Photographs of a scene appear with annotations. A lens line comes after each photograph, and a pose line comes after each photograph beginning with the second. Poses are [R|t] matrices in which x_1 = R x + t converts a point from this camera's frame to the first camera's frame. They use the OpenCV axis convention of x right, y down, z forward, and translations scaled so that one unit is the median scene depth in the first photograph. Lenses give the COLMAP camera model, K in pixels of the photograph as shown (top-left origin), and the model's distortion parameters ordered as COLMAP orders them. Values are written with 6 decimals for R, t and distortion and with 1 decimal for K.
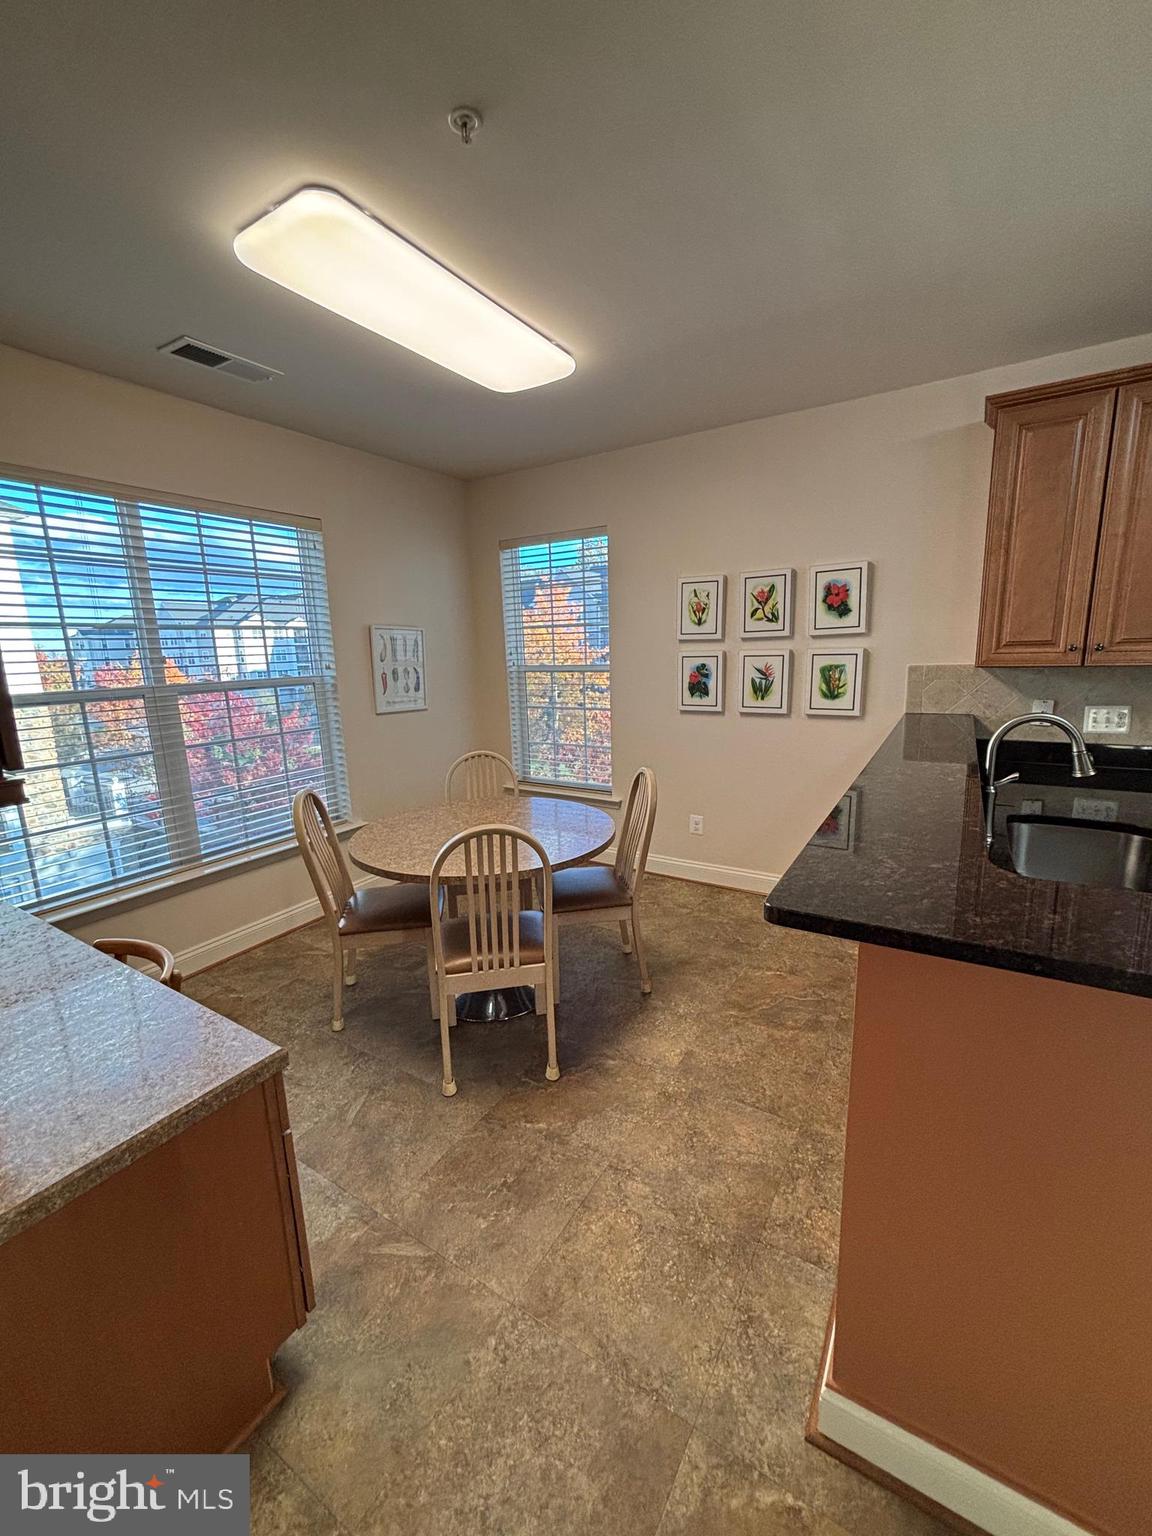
lens RADIAL K [[613.7, 0, 576.0], [0, 613.7, 768.0], [0, 0, 1]] dist [-0.004216, -0.000176]
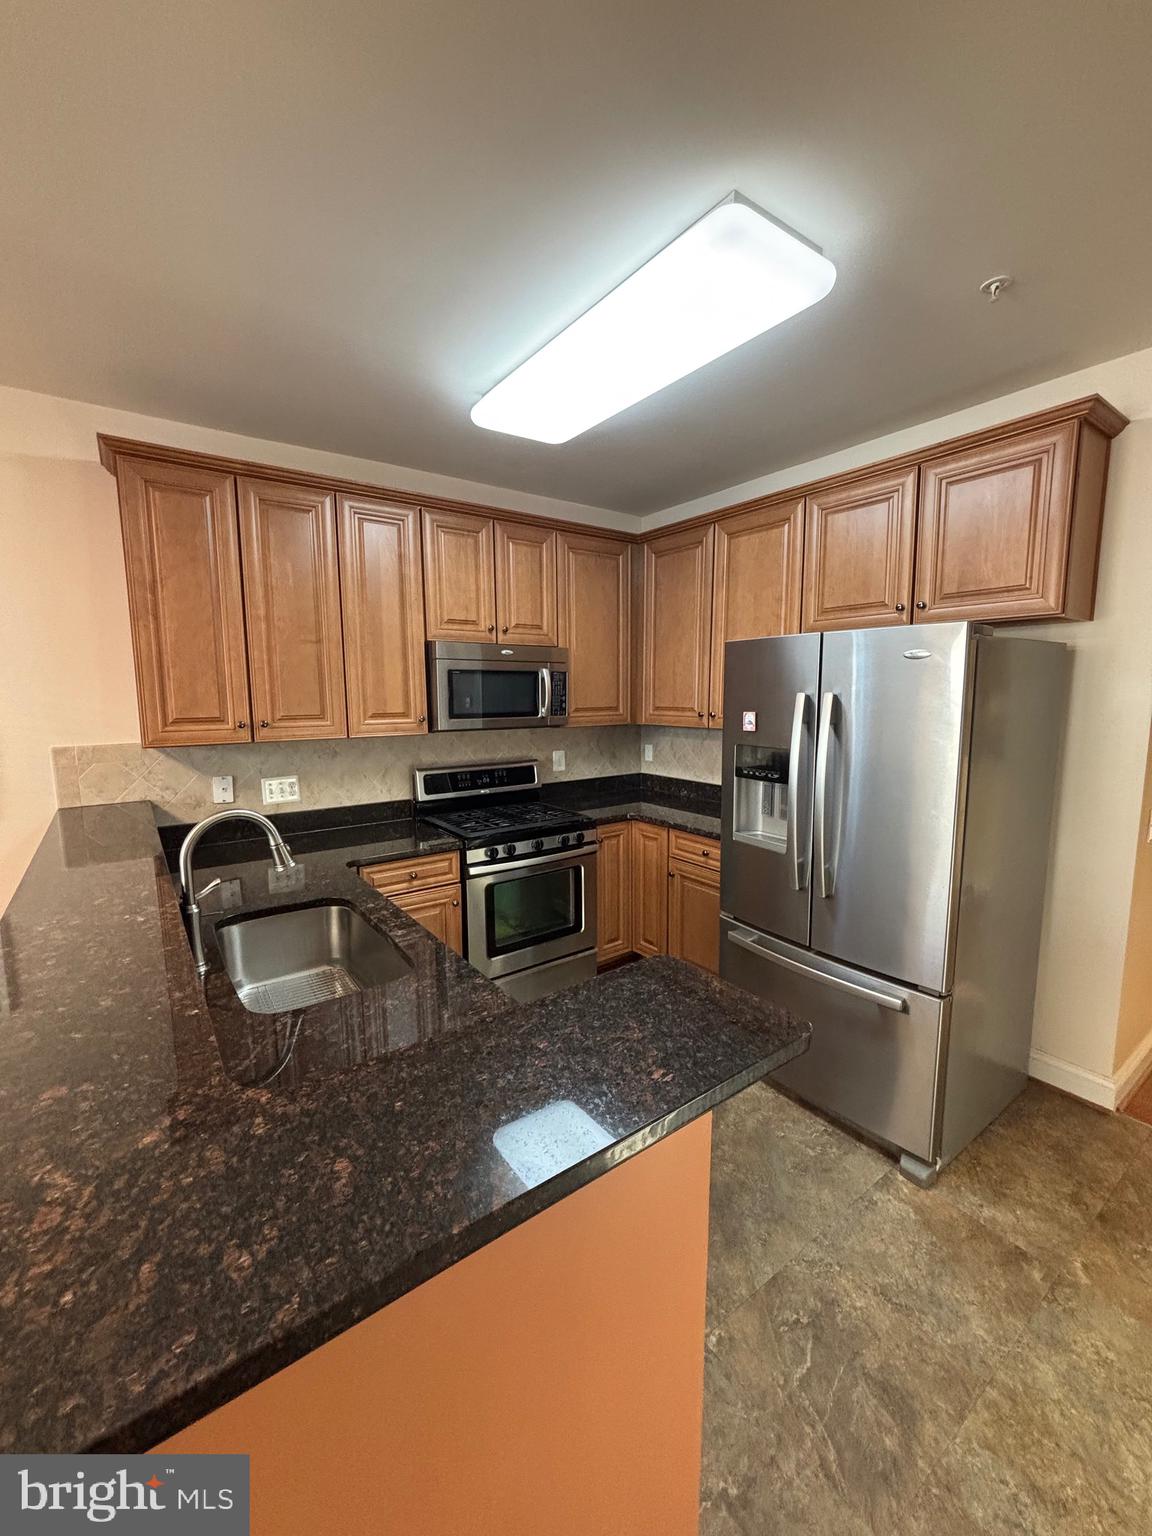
lens RADIAL K [[624.2, 0, 581.7], [0, 624.2, 769.3], [0, 0, 1]] dist [0.002258, -0.000372]
pose [[0.373610, -0.083242, 0.923843, 0.070544], [0.170565, 0.985148, 0.019787, -0.044606], [-0.911769, 0.150183, 0.382260, 0.109295]]
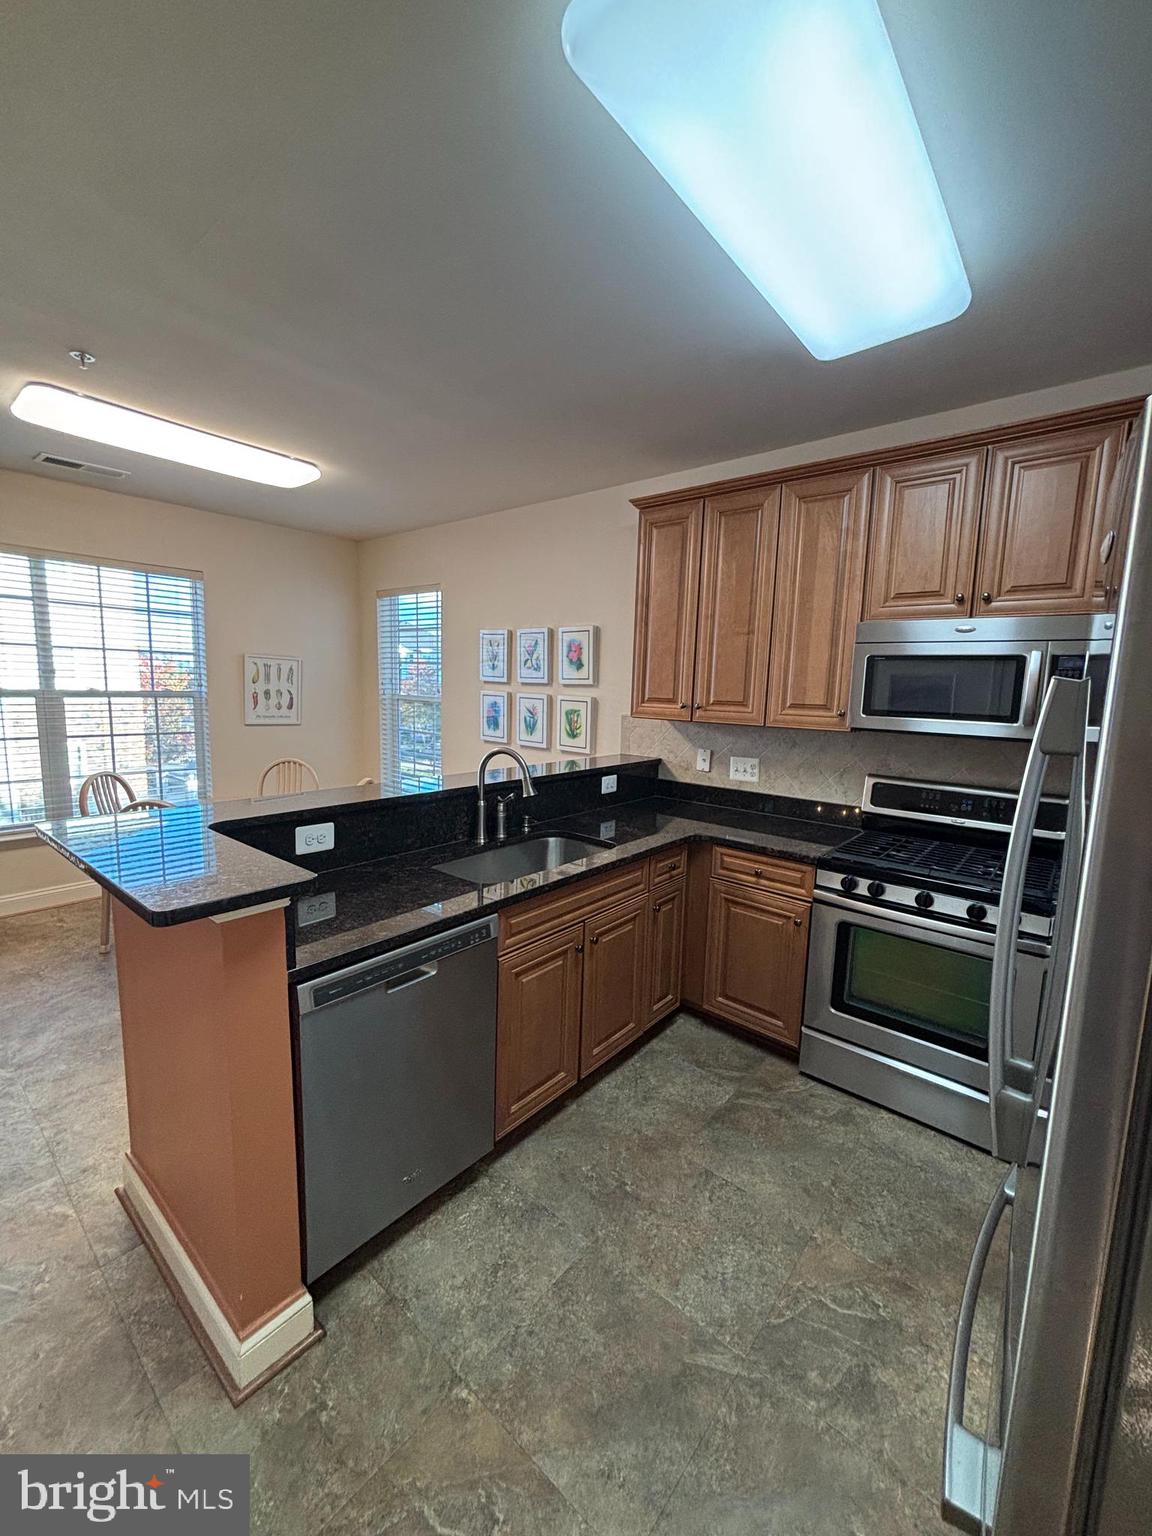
lens RADIAL K [[623.5, 0, 556.4], [0, 623.5, 765.0], [0, 0, 1]] dist [0.027931, -0.000286]
pose [[0.985037, 0.080582, -0.152345, 0.657320], [-0.089629, 0.994539, -0.053472, 0.007041], [0.147205, 0.066326, 0.986880, -0.211855]]
